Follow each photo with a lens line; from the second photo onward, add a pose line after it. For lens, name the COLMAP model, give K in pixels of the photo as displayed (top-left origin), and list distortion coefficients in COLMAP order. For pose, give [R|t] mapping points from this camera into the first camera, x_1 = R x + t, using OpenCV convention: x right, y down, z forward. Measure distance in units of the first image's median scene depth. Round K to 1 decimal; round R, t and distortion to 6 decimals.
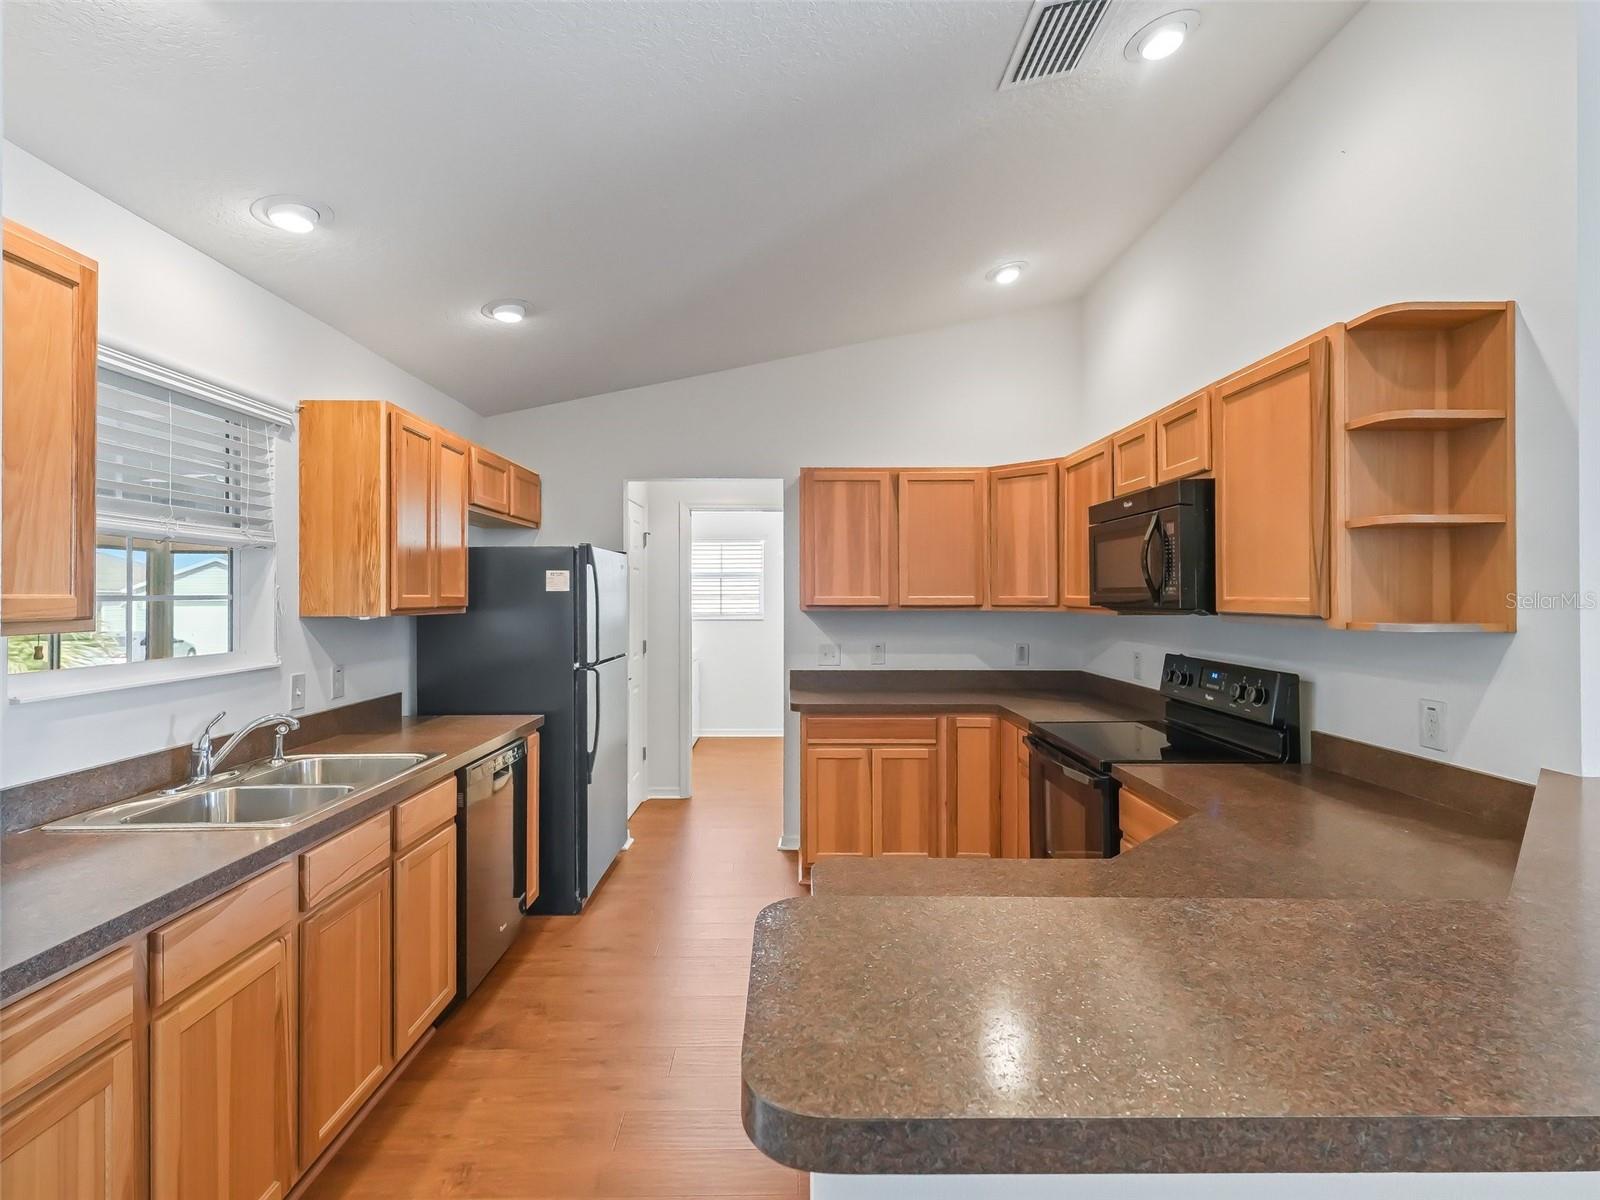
lens RADIAL K [[786.4, 0, 798.7], [0, 786.4, 587.4], [0, 0, 1]] dist [0.021753, -0.004496]
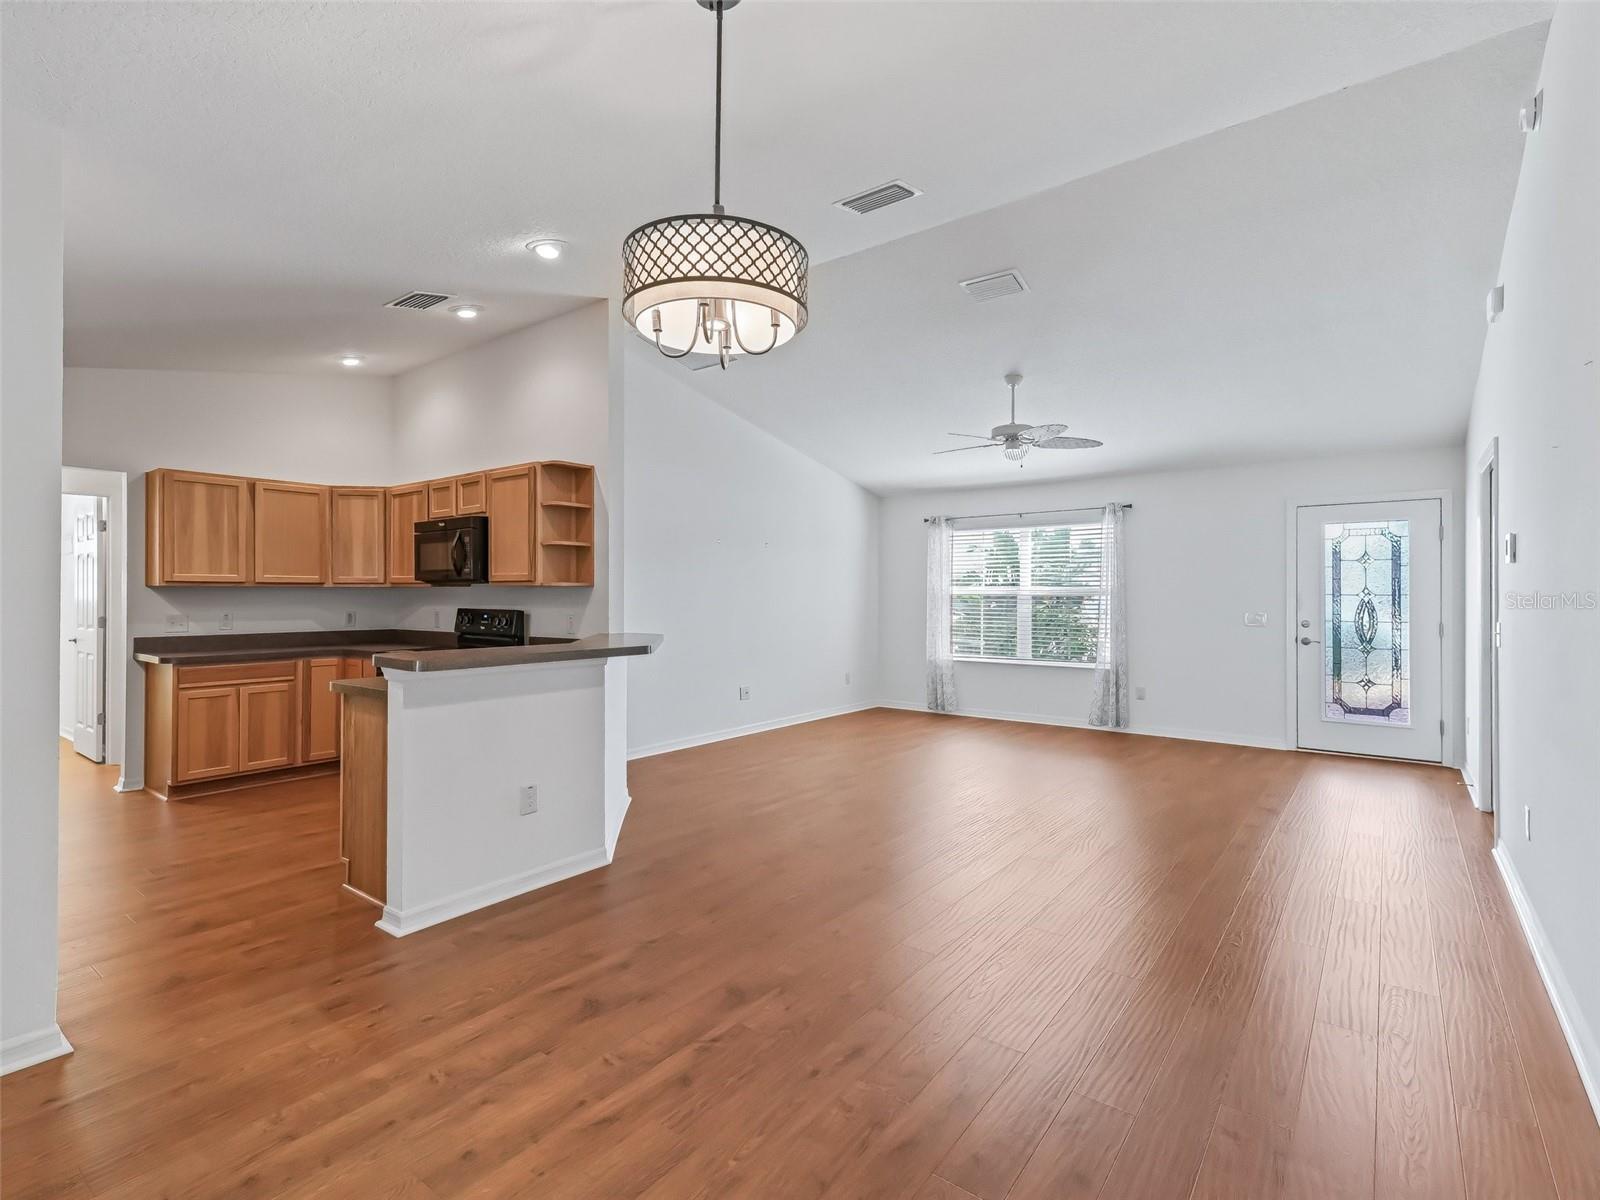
lens RADIAL K [[786.4, 0, 799.4], [0, 786.4, 594.9], [0, 0, 1]] dist [0.021753, -0.004496]
pose [[0.624608, 0.002659, 0.780934, -0.507602], [-0.010049, 0.999939, 0.004632, 0.042317], [-0.780873, -0.010741, 0.624597, -0.814706]]
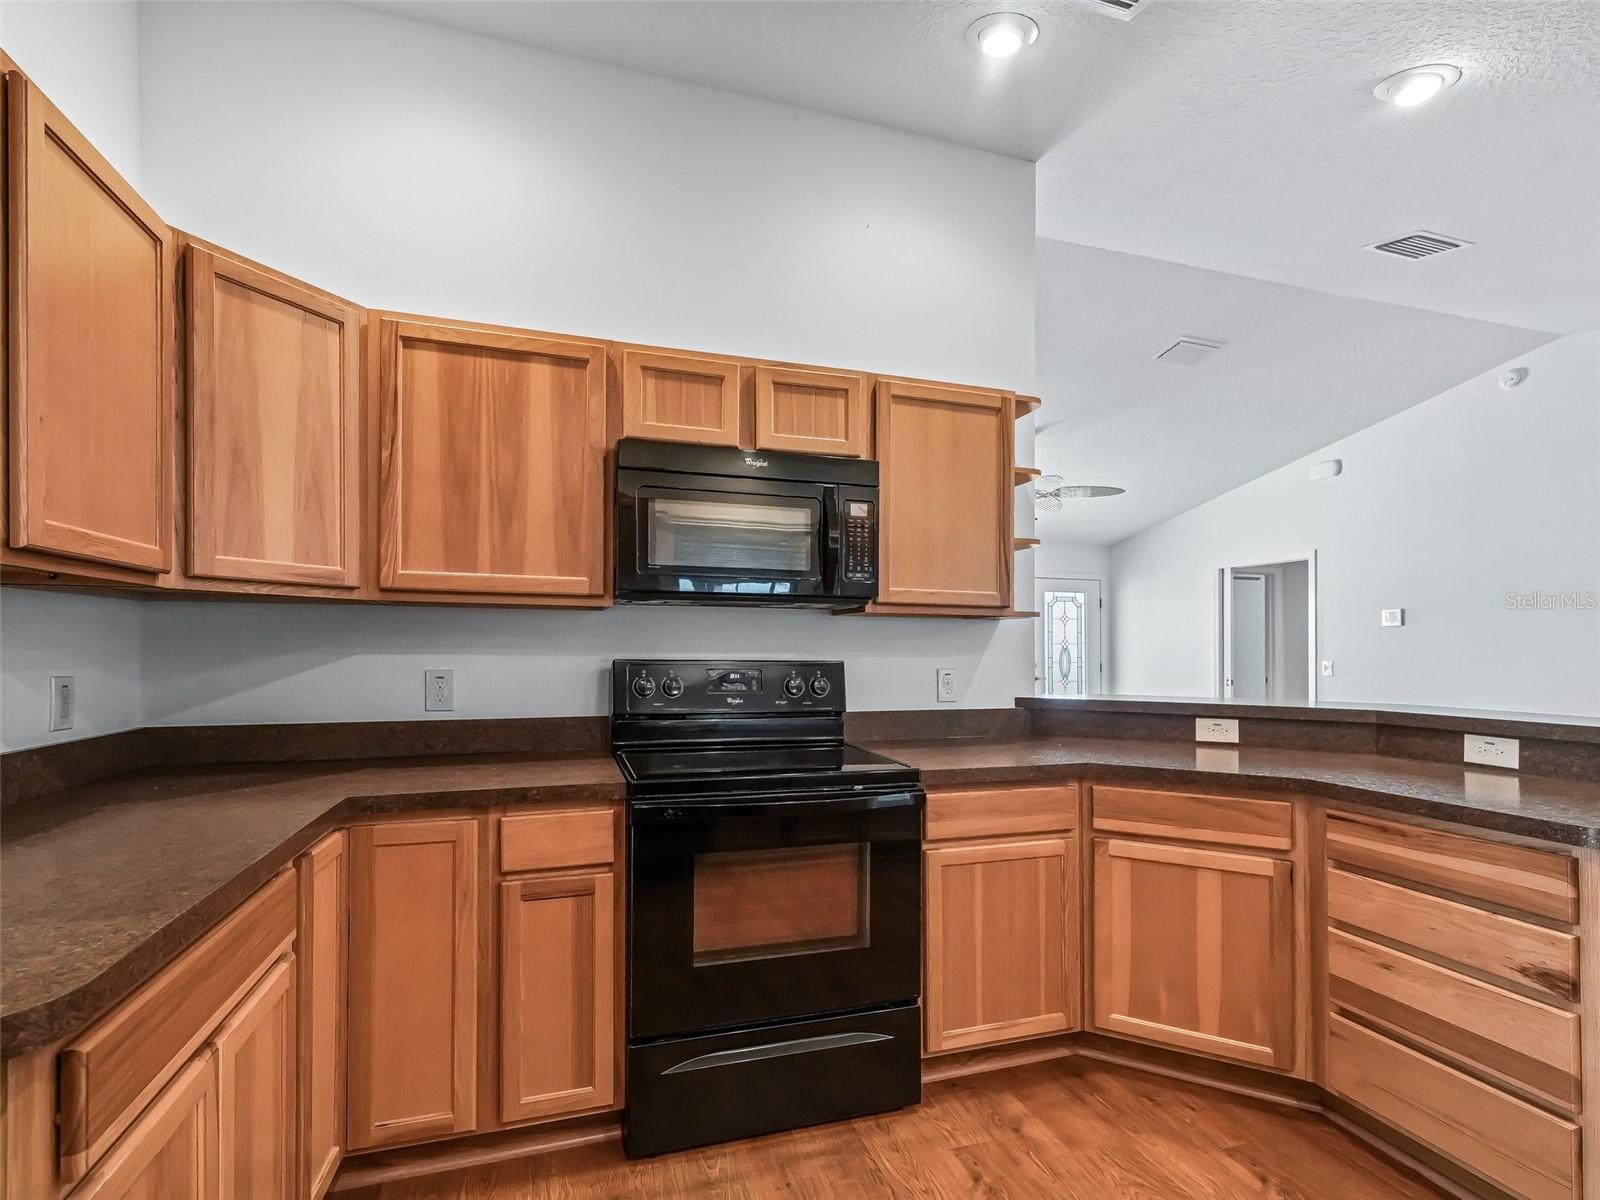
lens RADIAL K [[736.6, 0, 783.0], [0, 736.6, 644.5], [0, 0, 1]] dist [0.010117, -0.002912]
pose [[-0.284446, 0.003701, 0.958685, -0.302065], [-0.016832, 0.999819, -0.008854, 0.084918], [-0.958544, -0.018655, -0.284332, 1.237883]]
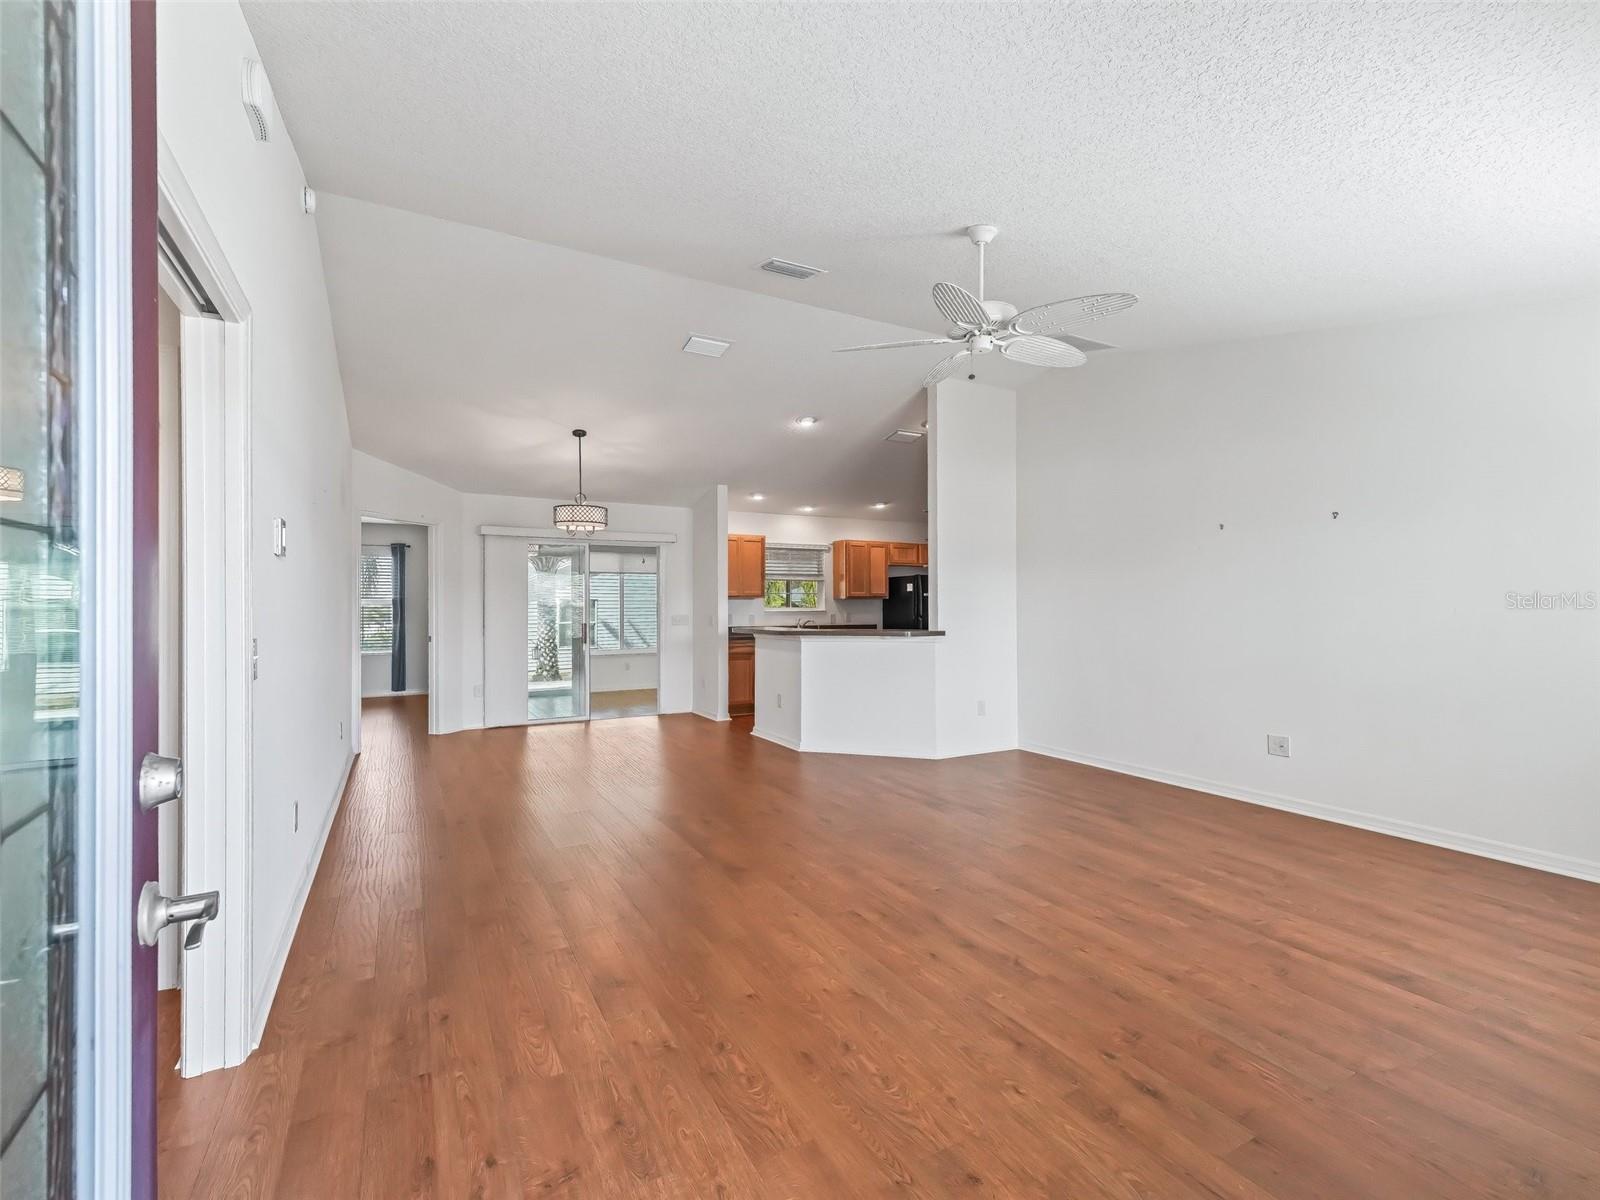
lens RADIAL K [[736.6, 0, 800.0], [0, 736.6, 602.1], [0, 0, 1]] dist [0.010117, -0.002912]
pose [[0.462199, -0.003146, -0.886771, 2.432339], [0.011110, 0.999936, 0.002243, 0.044354], [0.886707, -0.010888, 0.462204, -0.773769]]
